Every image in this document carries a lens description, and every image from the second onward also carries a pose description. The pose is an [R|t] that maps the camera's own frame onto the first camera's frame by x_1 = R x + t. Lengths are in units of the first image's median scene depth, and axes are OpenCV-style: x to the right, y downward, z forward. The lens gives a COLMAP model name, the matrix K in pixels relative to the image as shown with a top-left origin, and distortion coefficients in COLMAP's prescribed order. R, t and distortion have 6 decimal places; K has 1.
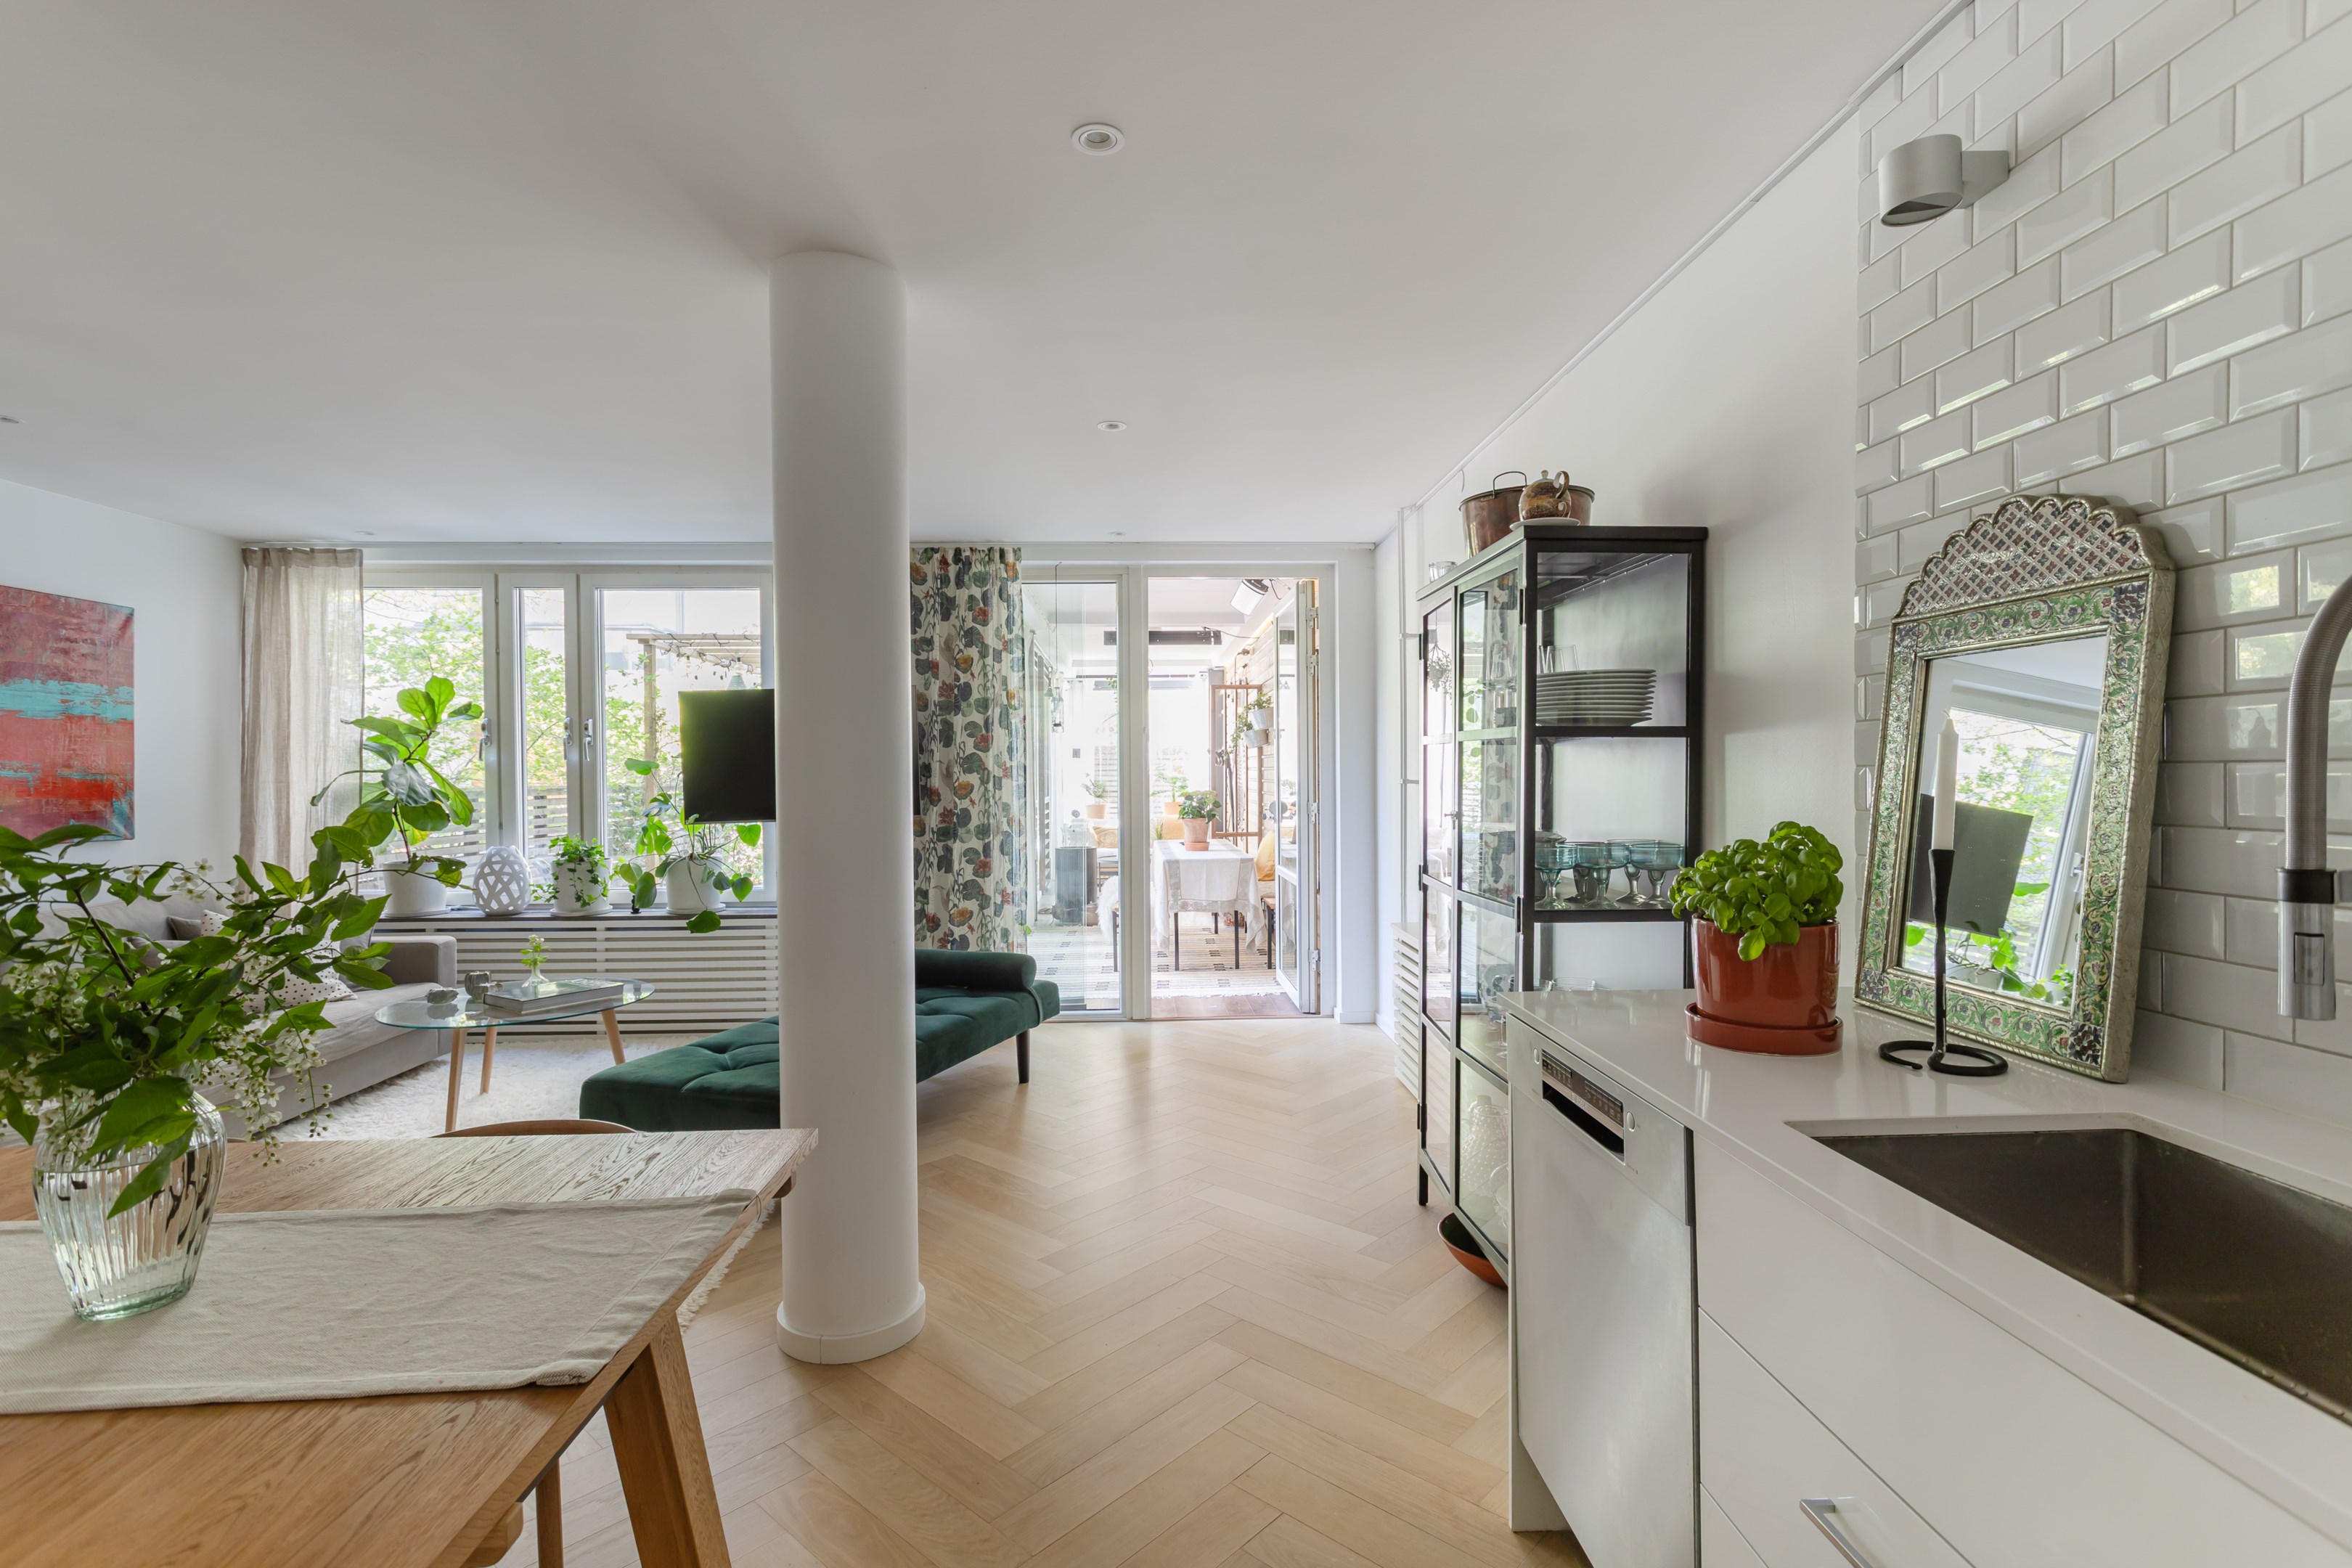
lens RADIAL K [[1117.2, 0, 1149.9], [0, 1117.2, 783.9], [0, 0, 1]] dist [0.019810, -0.000002]
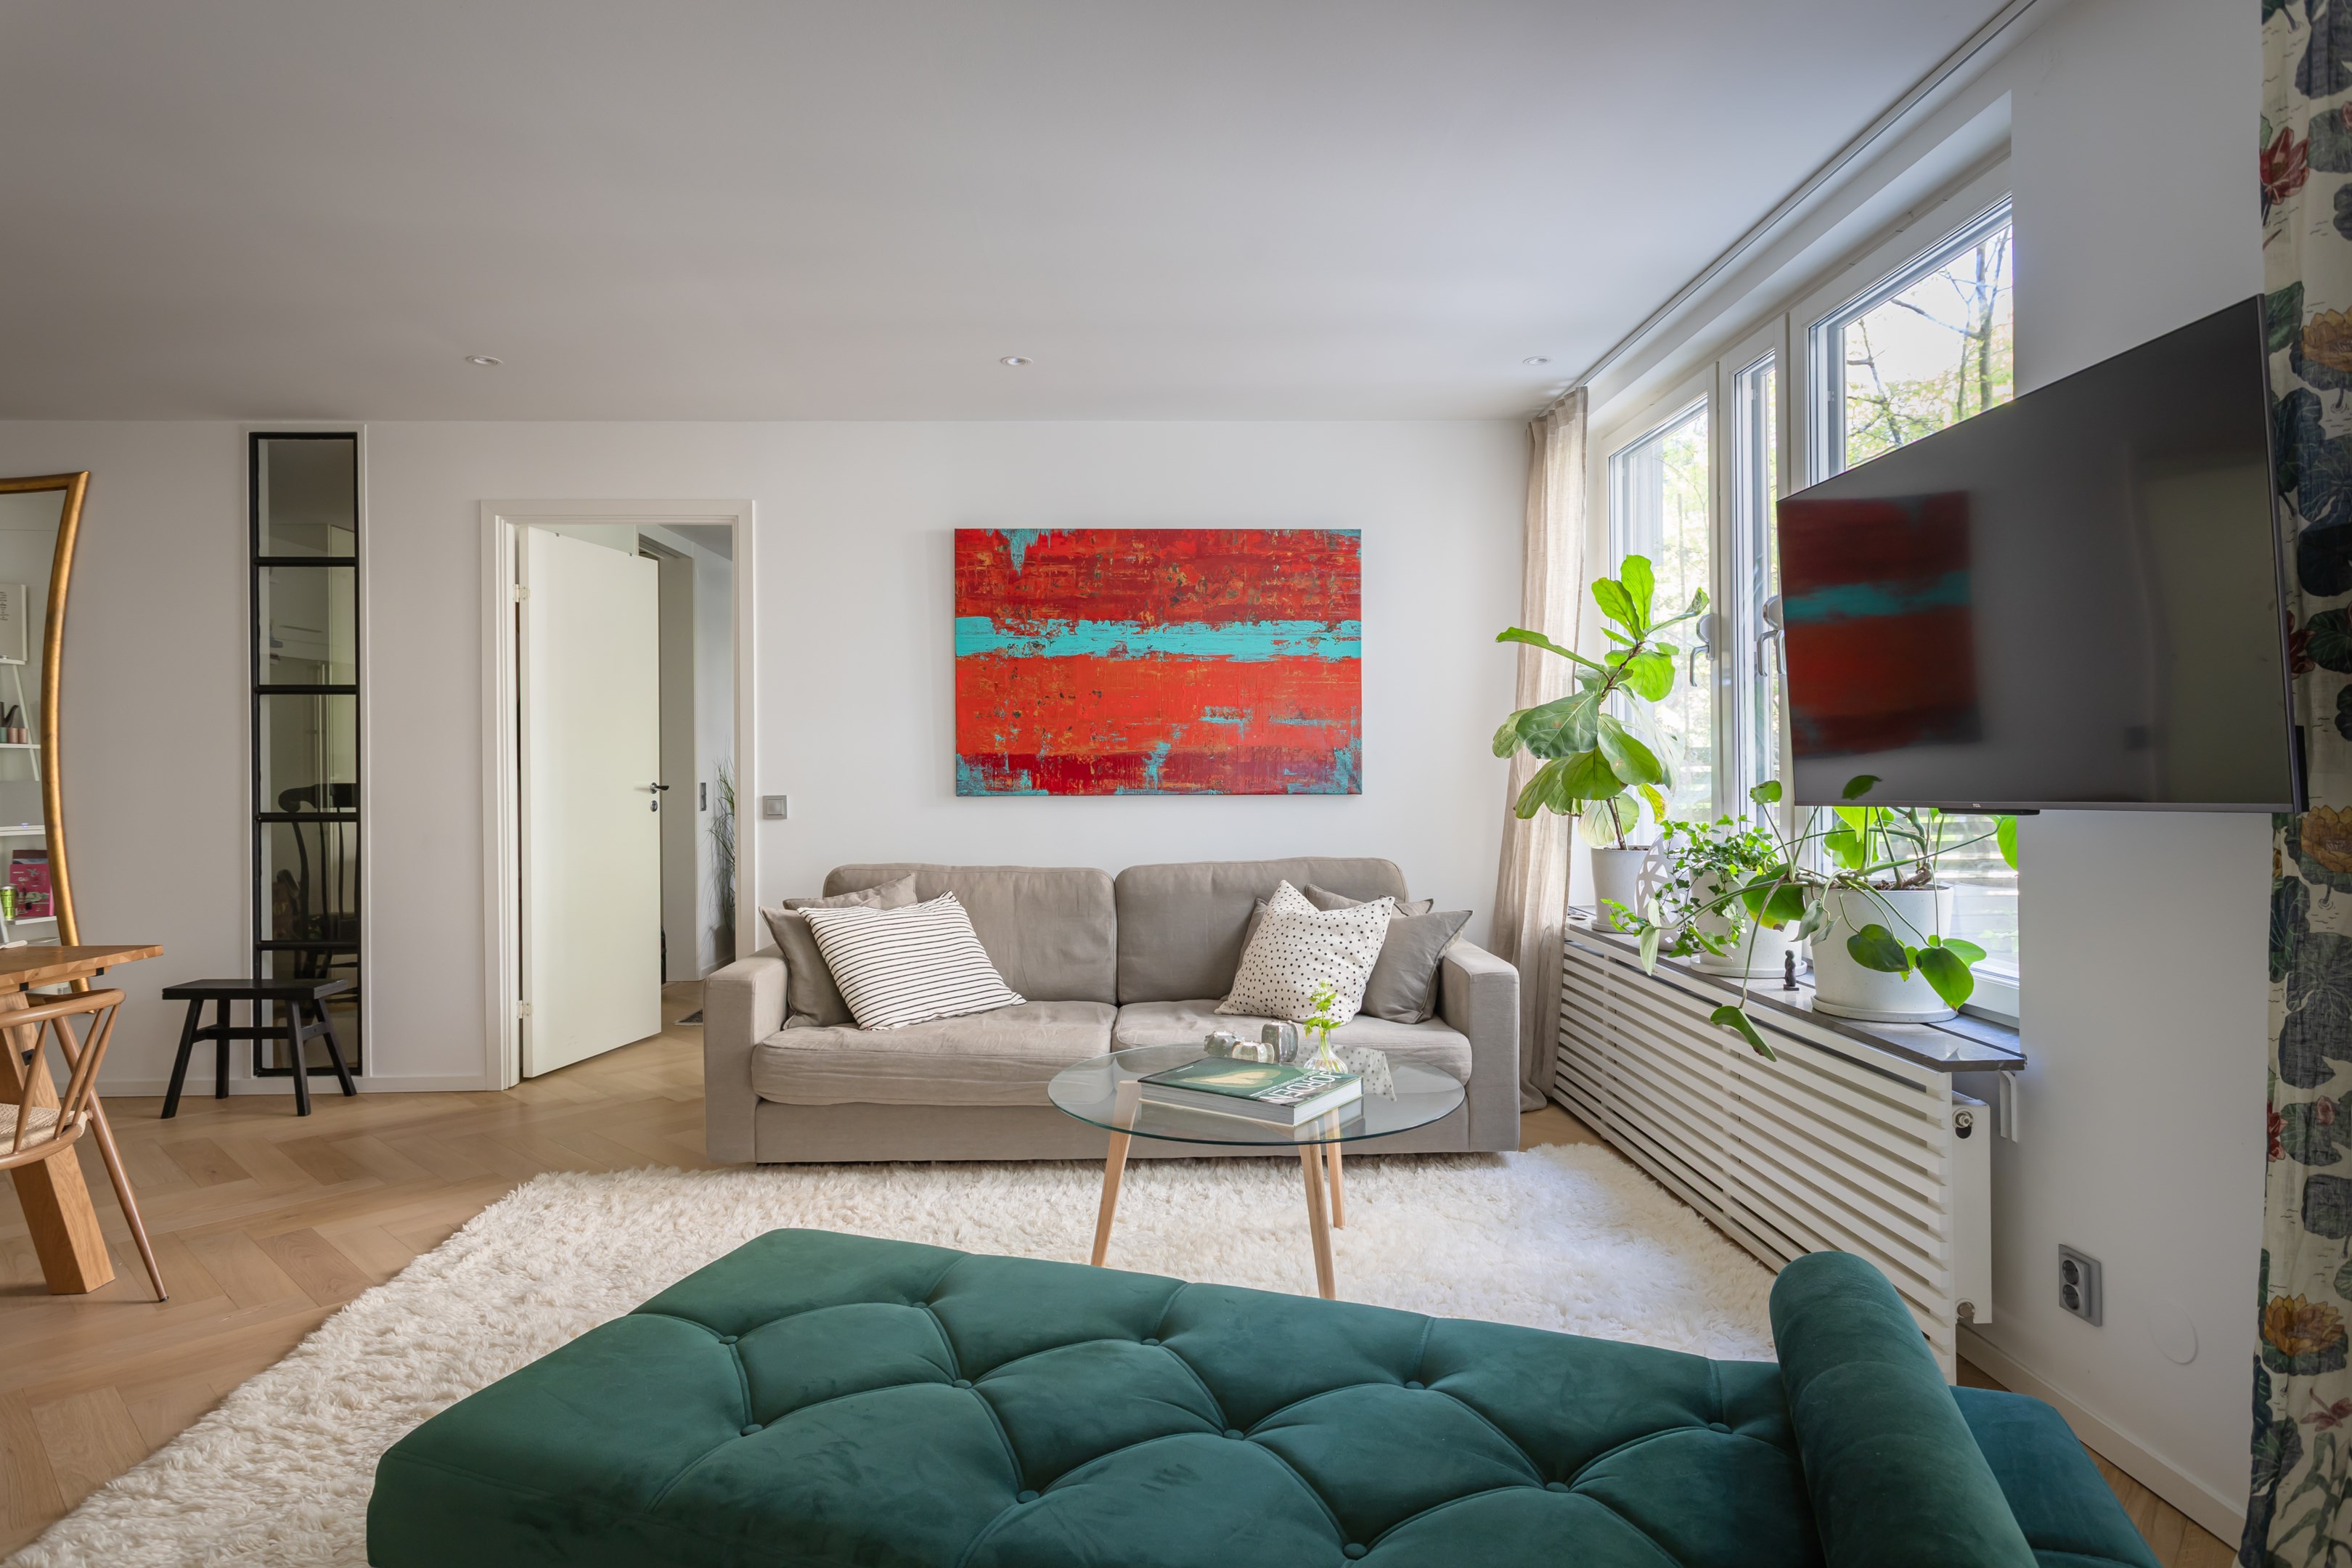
lens RADIAL K [[1280.2, 0, 1159.6], [0, 1280.2, 765.9], [0, 0, 1]] dist [-0.003586, -0.000728]
pose [[0.004979, 0.007245, -0.999961, 0.079857], [-0.001289, 0.999973, 0.007239, 0.017758], [0.999987, 0.001253, 0.004989, 0.744536]]
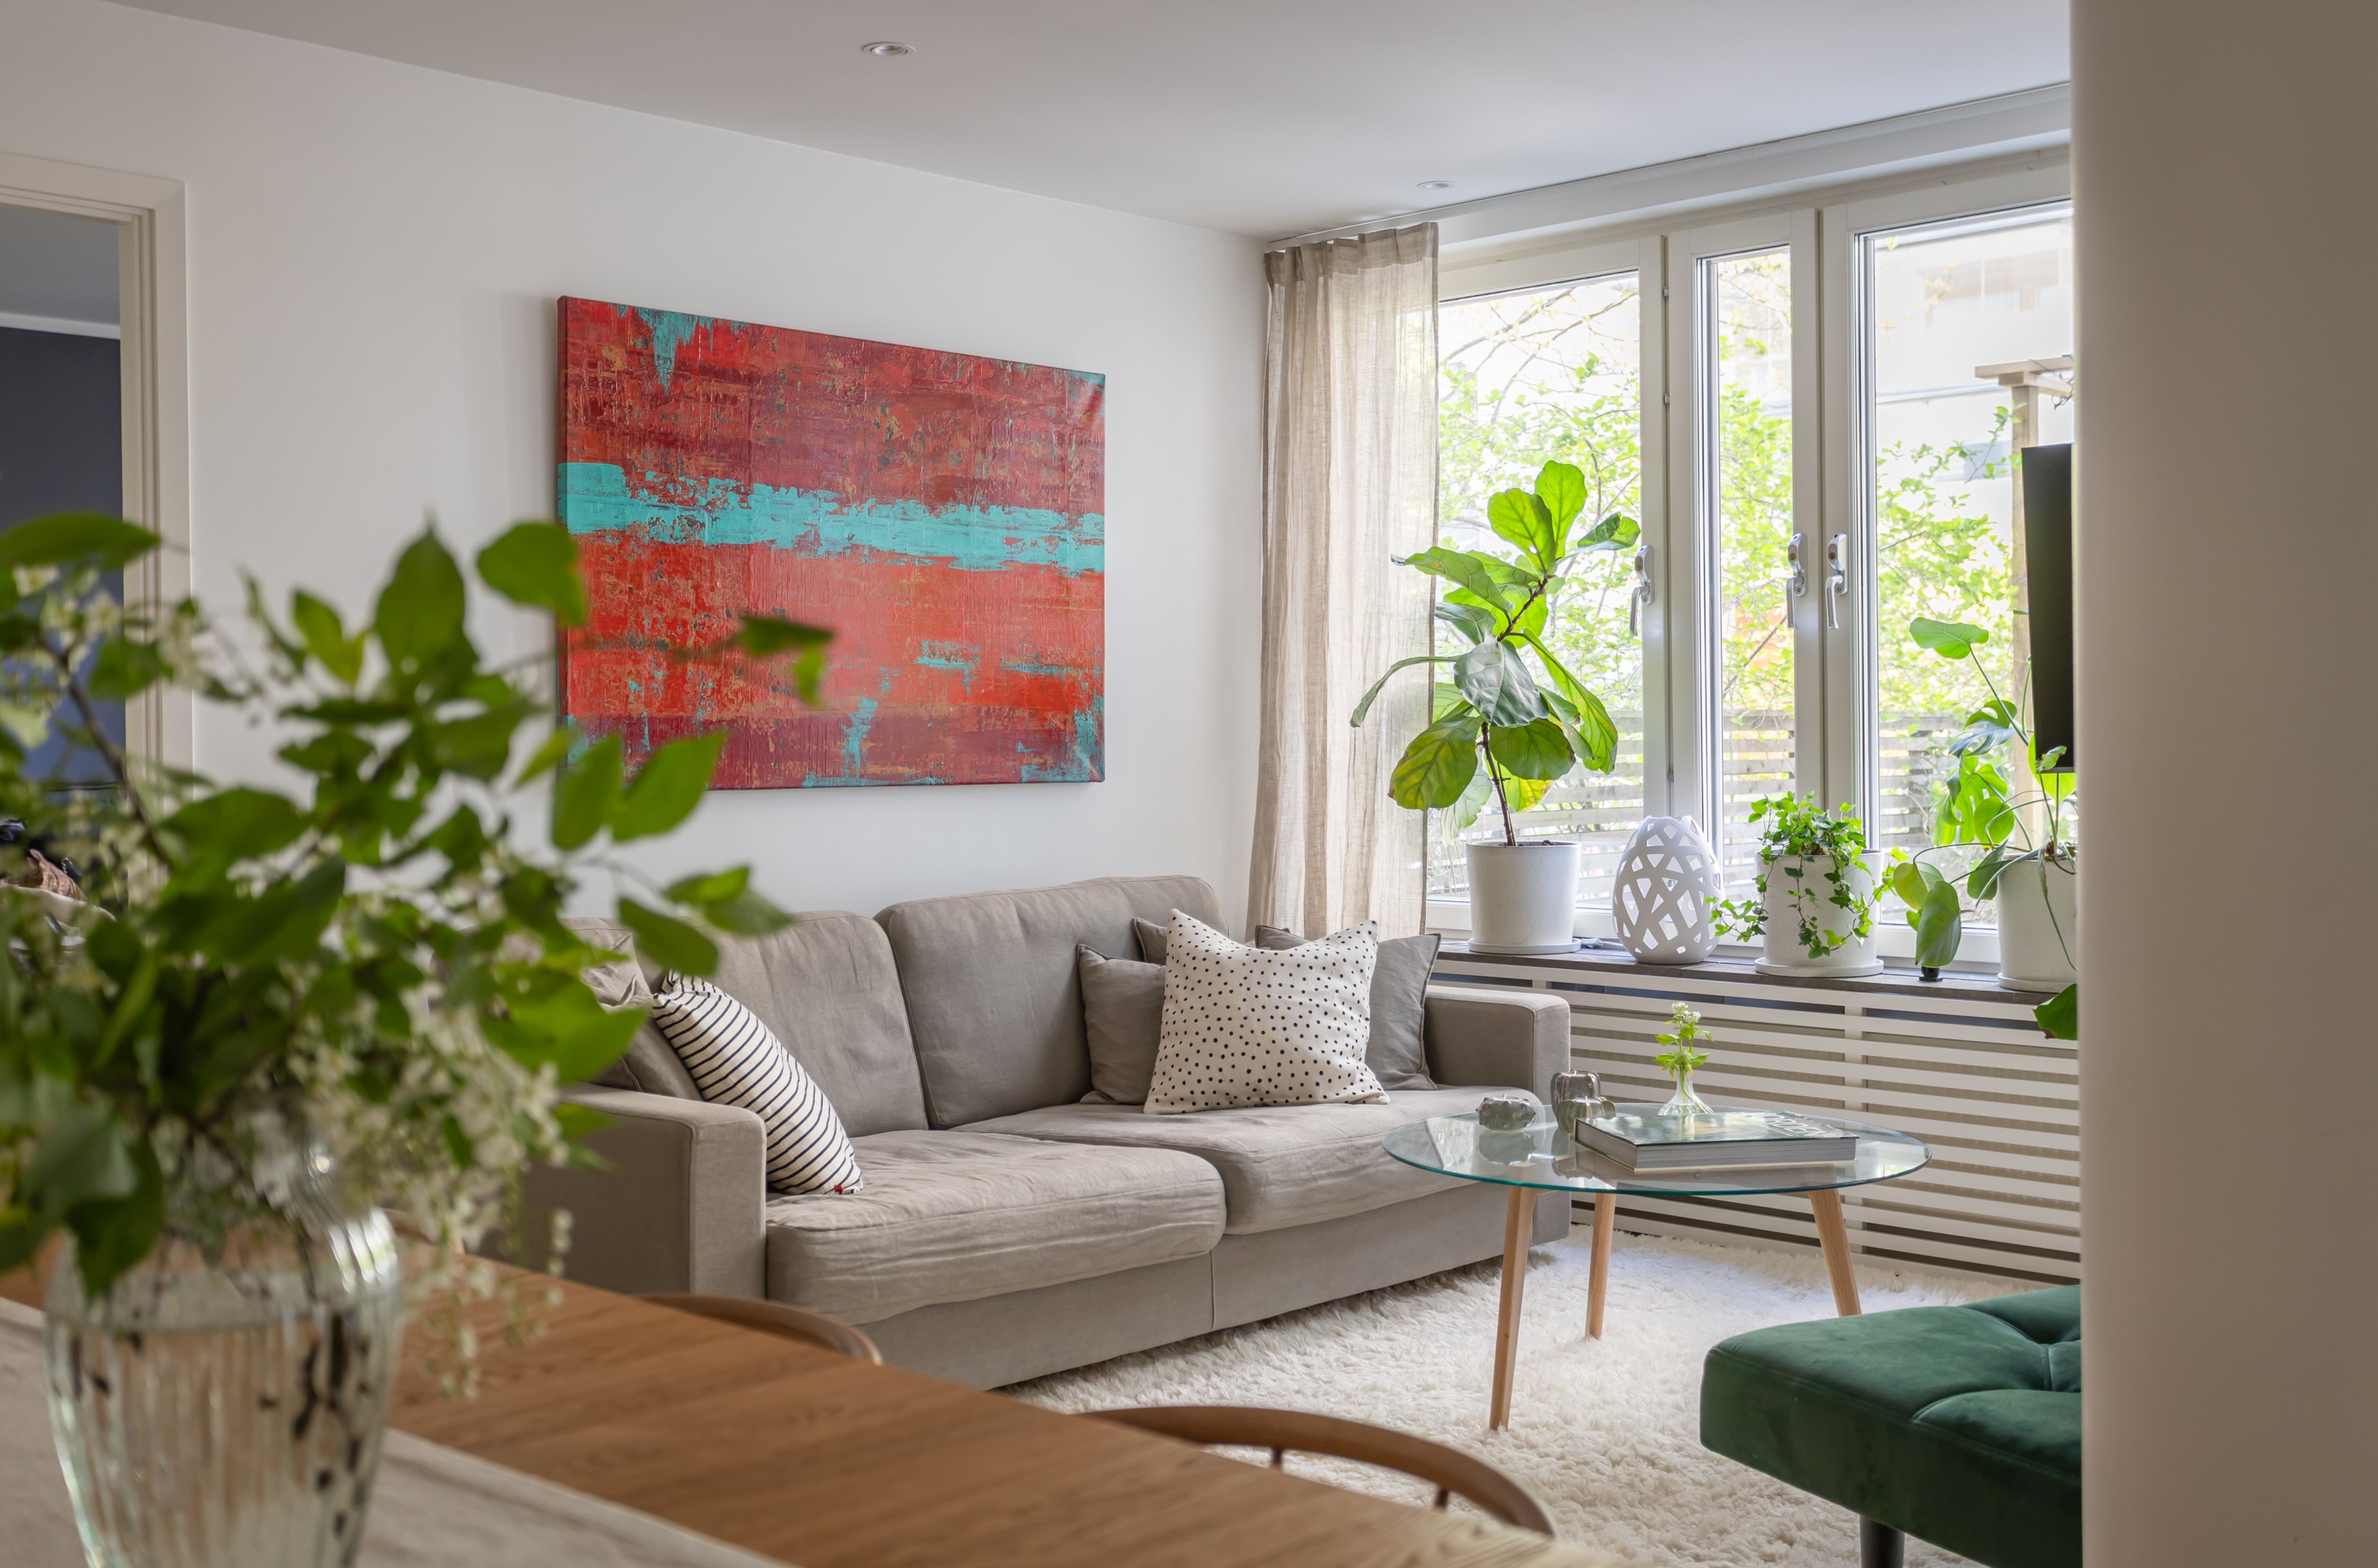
lens RADIAL K [[2445.5, 0, 1144.8], [0, 2445.5, 782.2], [0, 0, 1]] dist [-0.013591, -0.013138]
pose [[0.699806, 0.013566, -0.714204, -0.004486], [-0.001813, 0.999850, 0.017215, 0.024707], [0.714331, -0.010753, 0.699726, 0.138819]]
